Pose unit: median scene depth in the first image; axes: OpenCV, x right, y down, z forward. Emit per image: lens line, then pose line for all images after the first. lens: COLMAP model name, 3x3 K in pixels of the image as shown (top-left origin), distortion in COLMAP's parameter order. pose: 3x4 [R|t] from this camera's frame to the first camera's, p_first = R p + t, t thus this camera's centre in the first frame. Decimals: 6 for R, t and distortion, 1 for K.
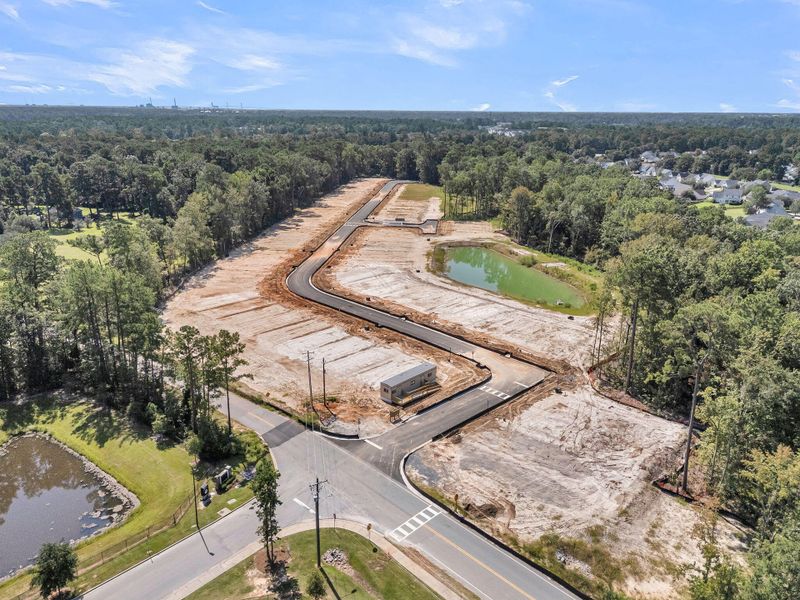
lens RADIAL K [[595.7, 0, 403.9], [0, 595.7, 296.9], [0, 0, 1]] dist [0.082176, -0.090366]
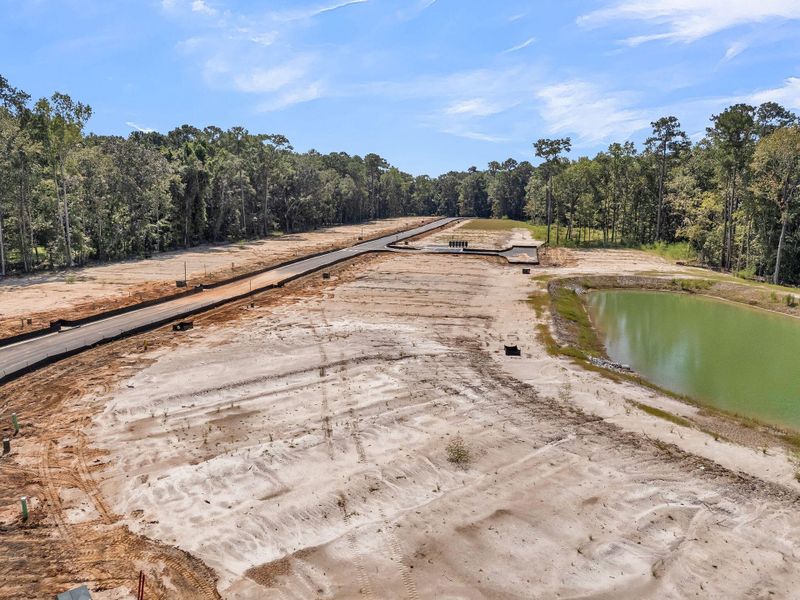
lens RADIAL K [[595.7, 0, 403.9], [0, 595.7, 296.9], [0, 0, 1]] dist [0.082176, -0.090366]
pose [[0.993696, 0.017753, -0.110690, 0.004910], [-0.031743, 0.991530, -0.125937, -0.026845], [0.107517, 0.128657, 0.985844, 0.613535]]
